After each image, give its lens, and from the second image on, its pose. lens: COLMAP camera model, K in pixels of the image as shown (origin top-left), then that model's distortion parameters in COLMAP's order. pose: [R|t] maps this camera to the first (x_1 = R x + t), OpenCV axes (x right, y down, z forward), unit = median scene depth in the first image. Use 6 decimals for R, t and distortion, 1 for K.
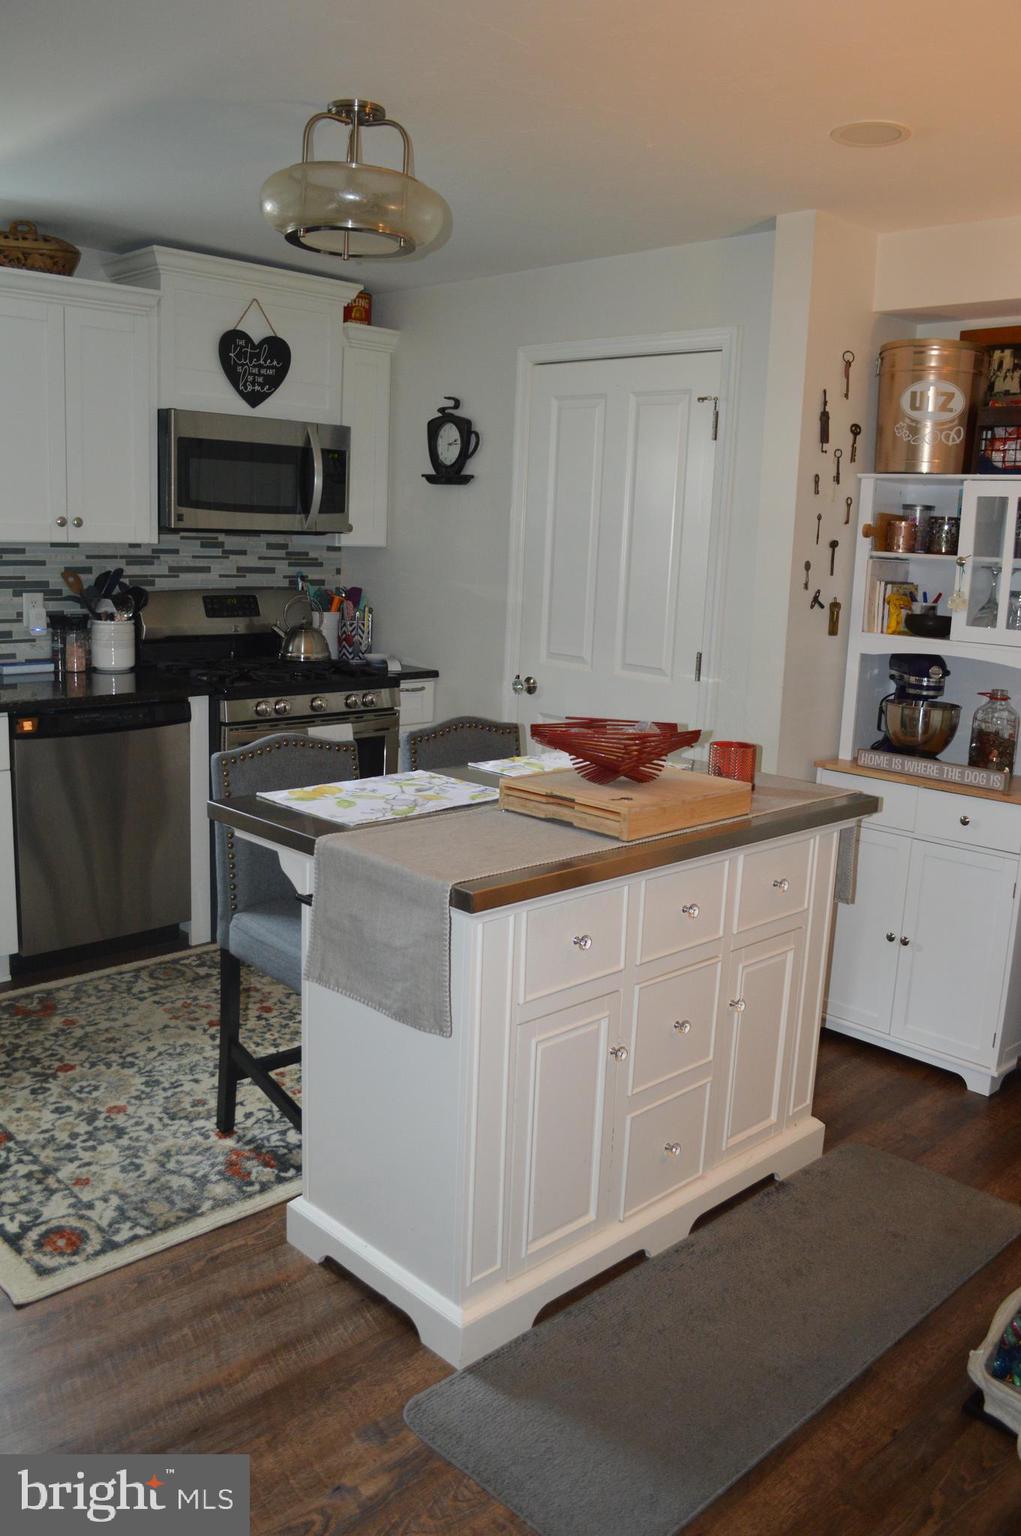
lens RADIAL K [[1219.8, 0, 510.4], [0, 1219.8, 772.2], [0, 0, 1]] dist [-0.088953, 0.018431]
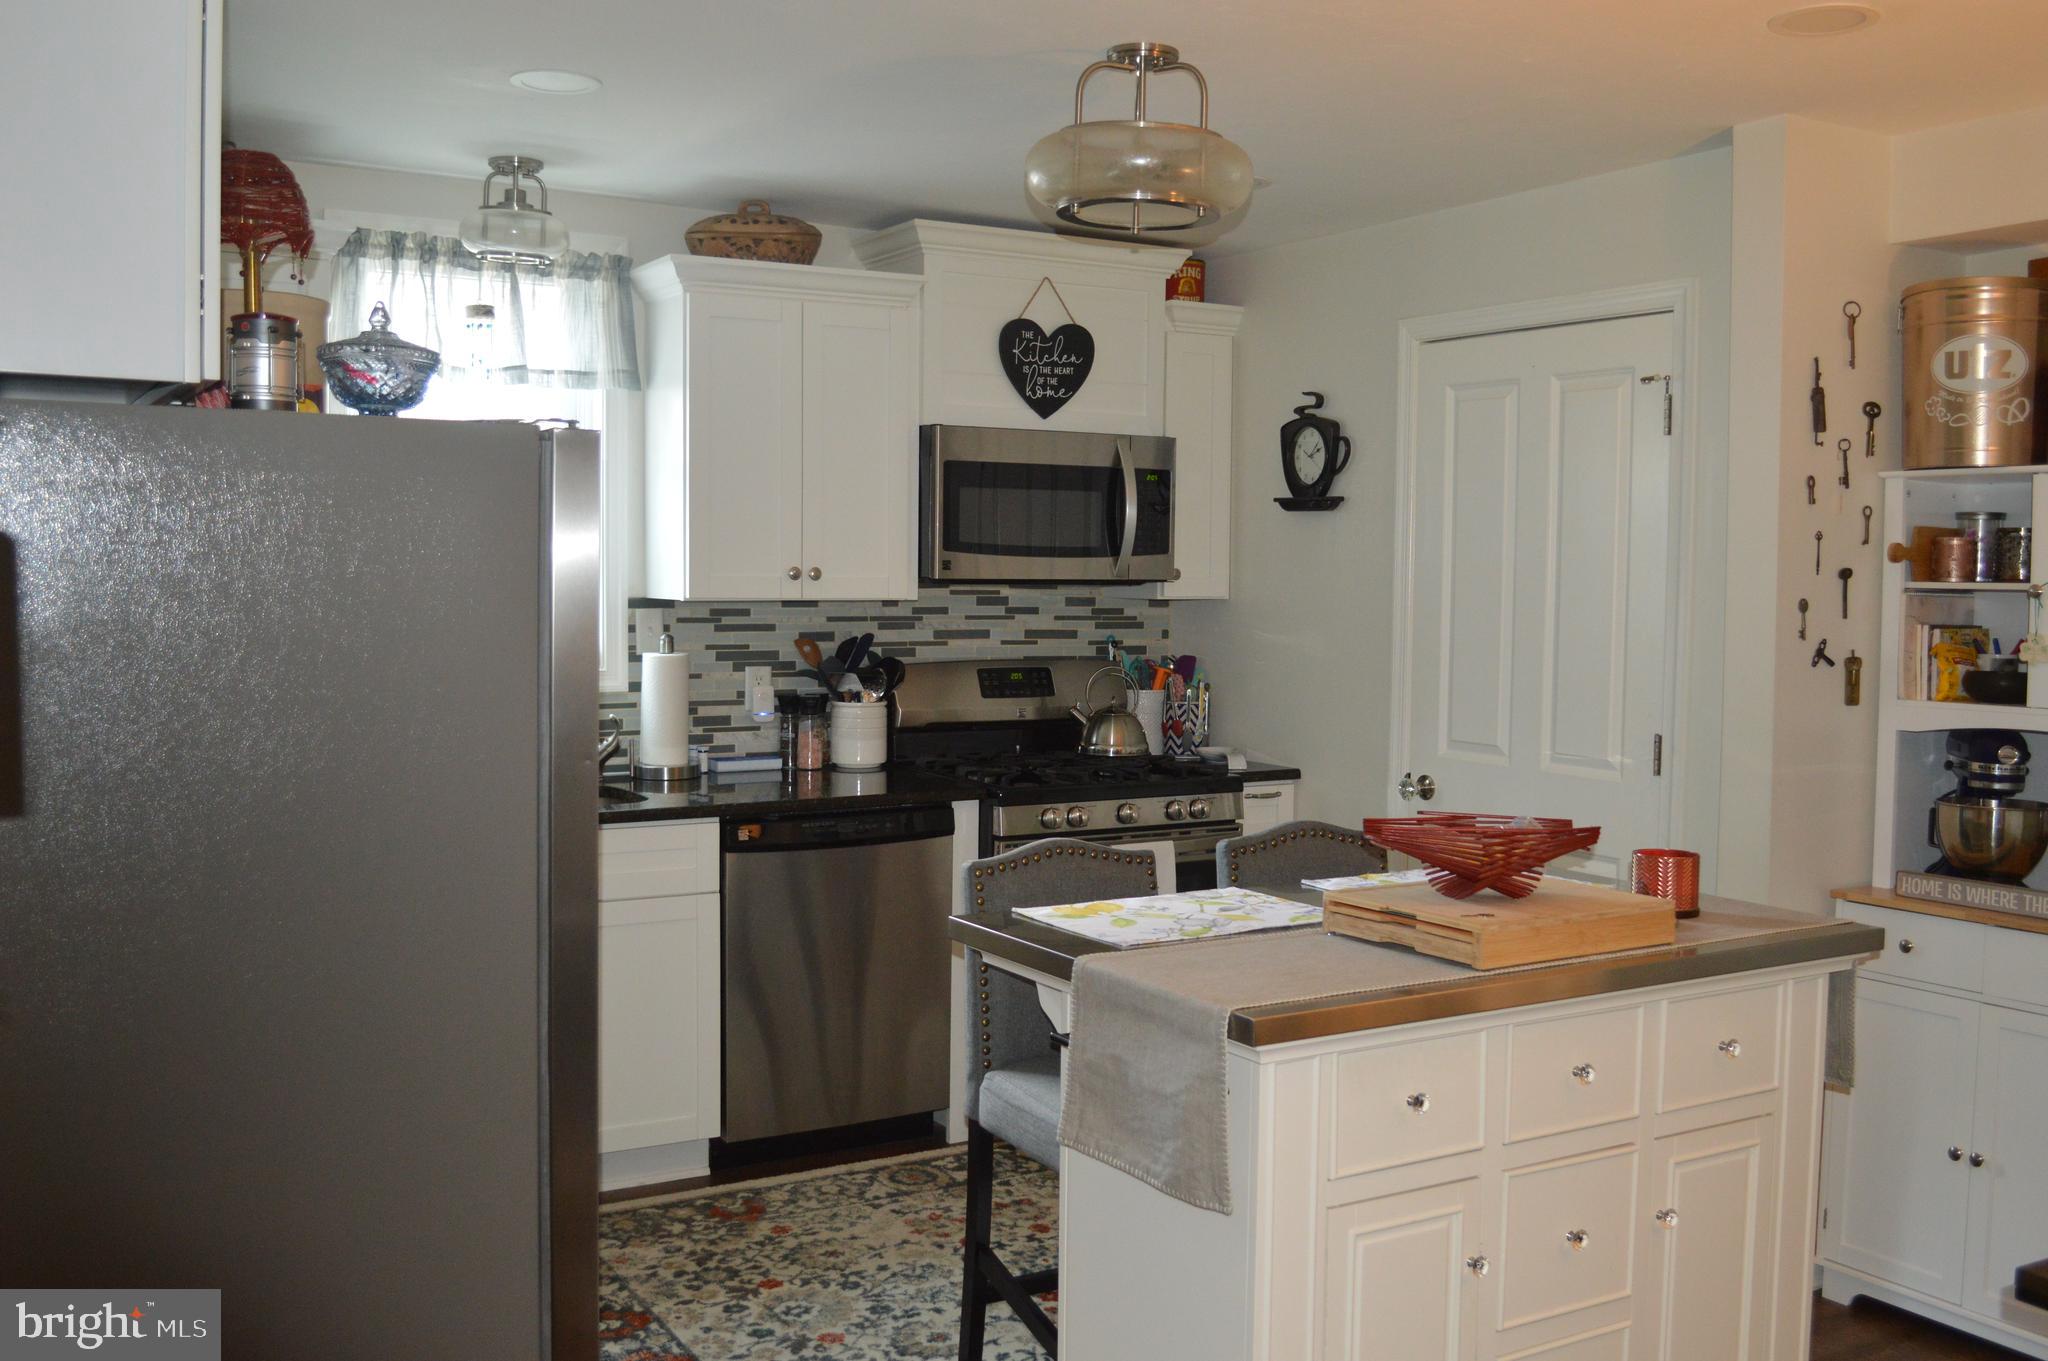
lens RADIAL K [[1873.6, 0, 1017.2], [0, 1873.6, 681.4], [0, 0, 1]] dist [-0.072753, 0.000000]
pose [[0.969376, -0.017016, -0.244990, 0.060225], [-0.018303, 0.989816, -0.141171, 0.028198], [0.244897, 0.141332, 0.959193, -0.113337]]
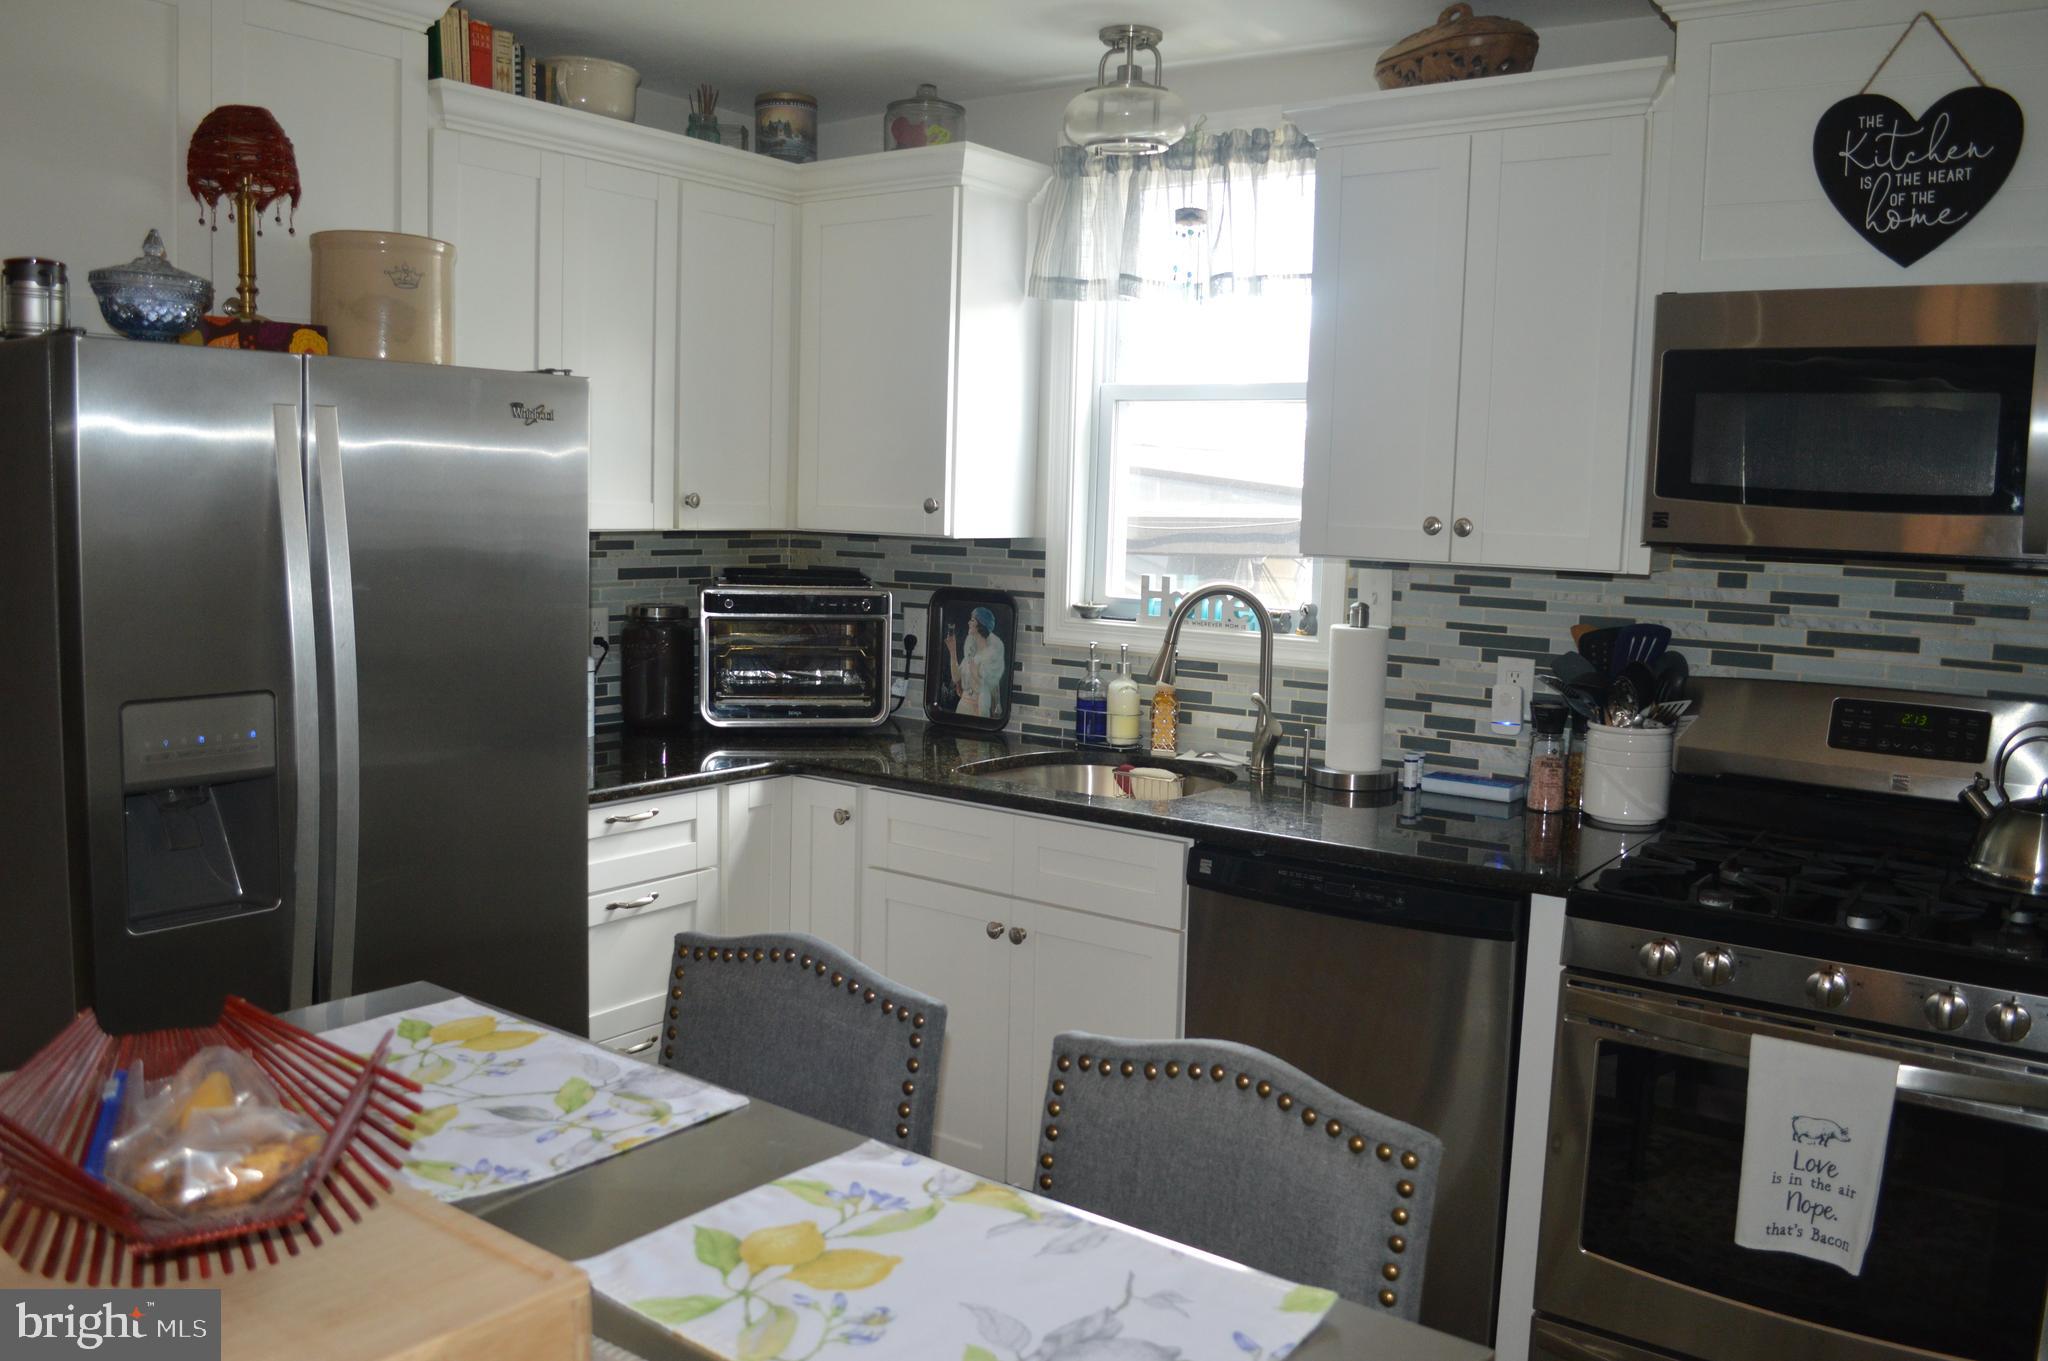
lens RADIAL K [[1626.4, 0, 1029.0], [0, 1626.4, 684.0], [0, 0, 1]] dist [-0.088953, 0.018431]
pose [[0.161771, 0.075636, -0.983926, 0.328961], [-0.216687, 0.975447, 0.039358, -0.130007], [0.962744, 0.206837, 0.174188, 0.722211]]
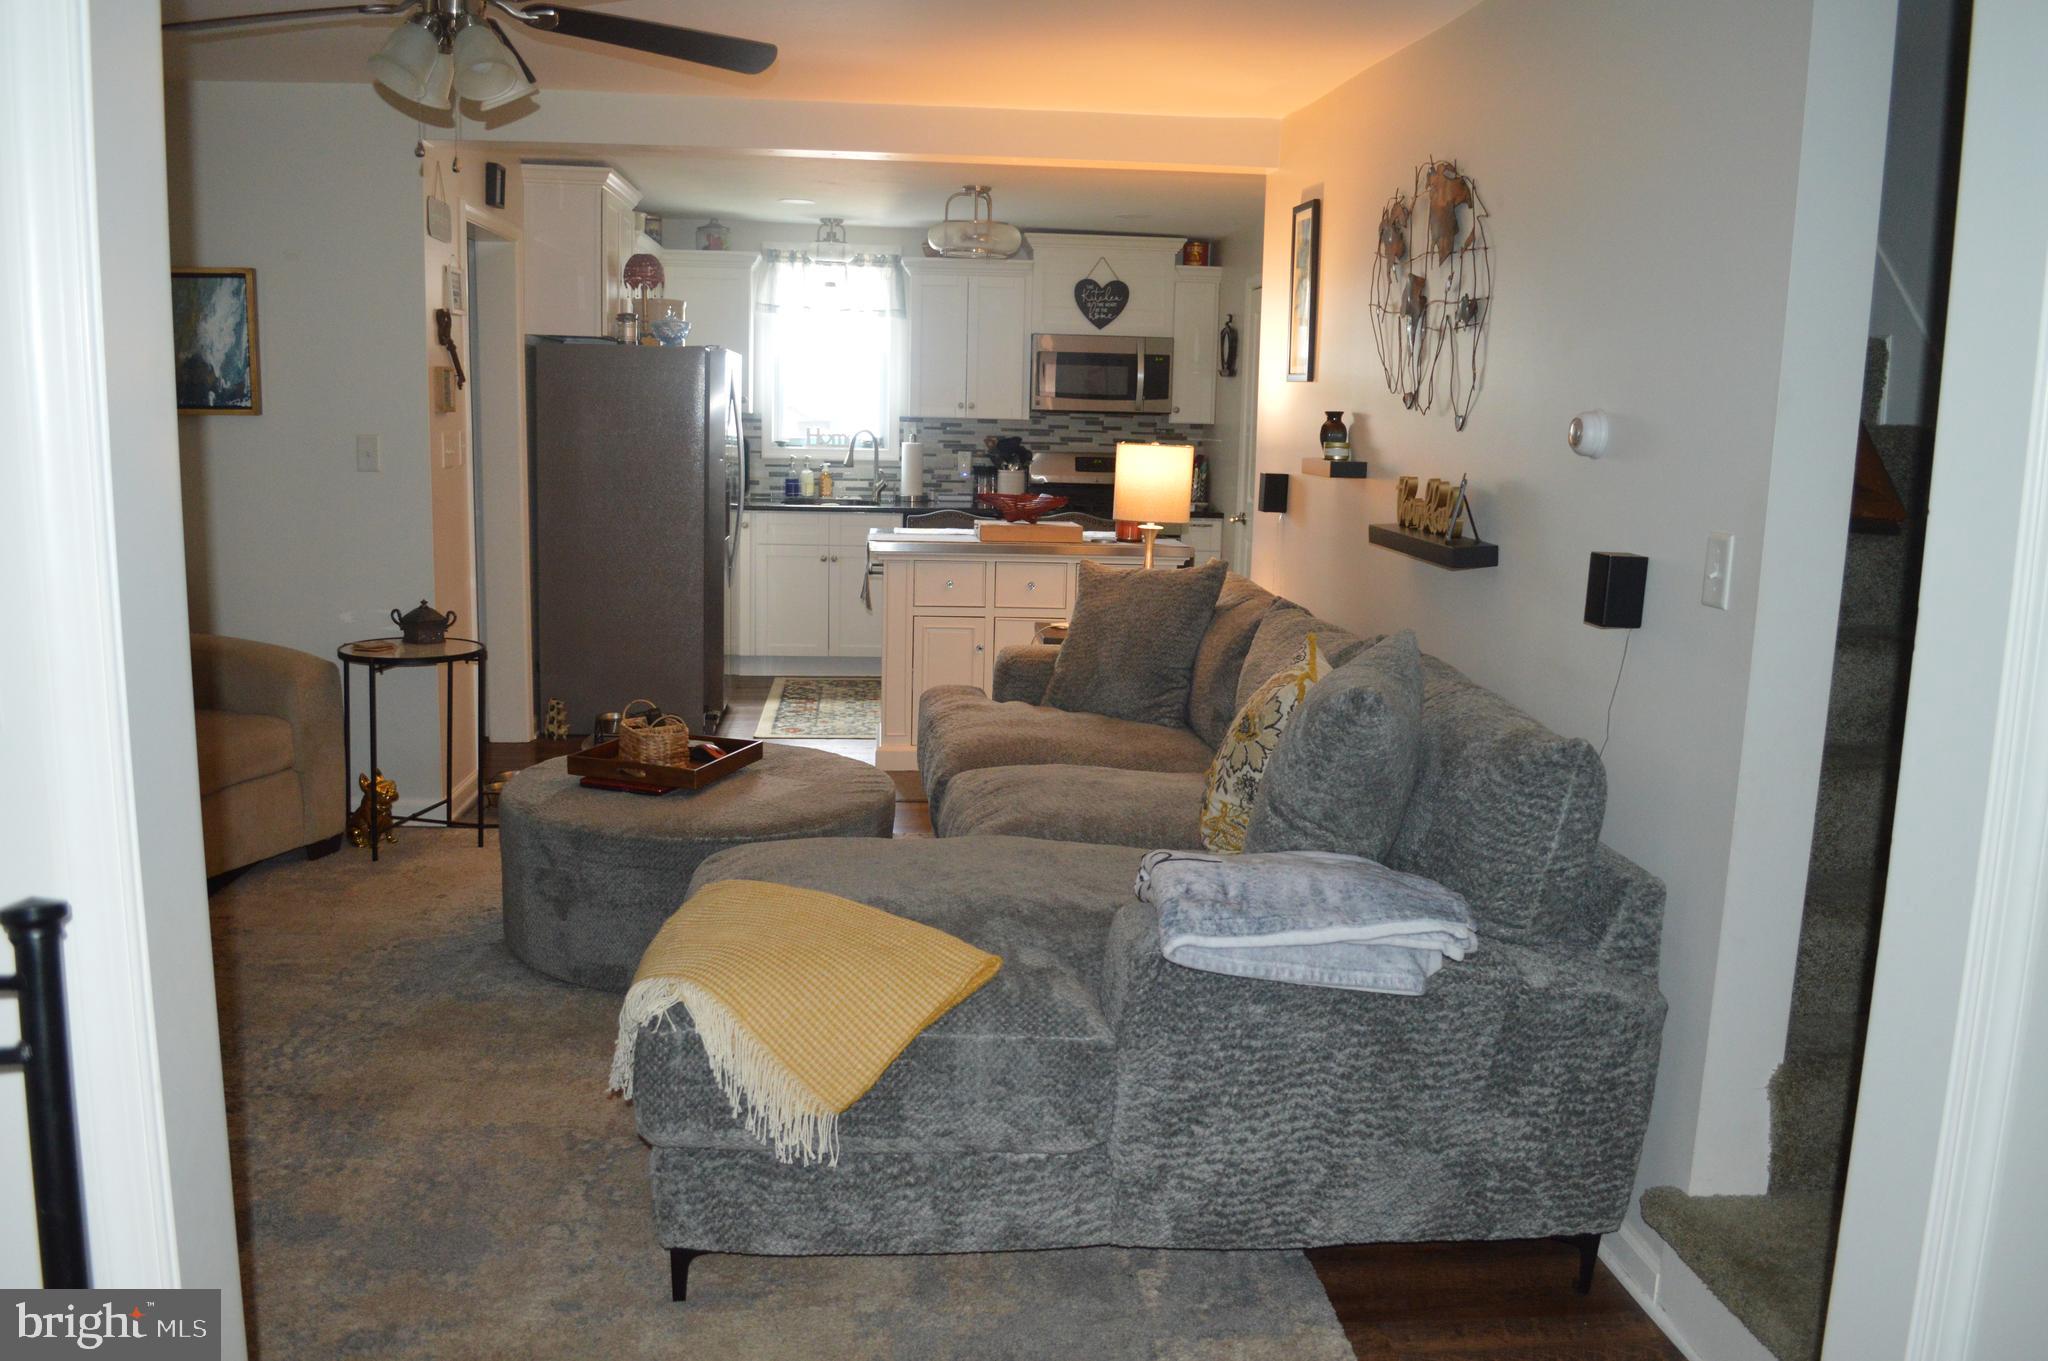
lens RADIAL K [[1626.4, 0, 1027.0], [0, 1626.4, 677.2], [0, 0, 1]] dist [-0.088953, 0.018431]
pose [[0.777853, 0.077934, -0.623595, 1.128468], [-0.115695, 0.993079, -0.020204, 0.198317], [0.617705, 0.087862, 0.781487, -0.657995]]
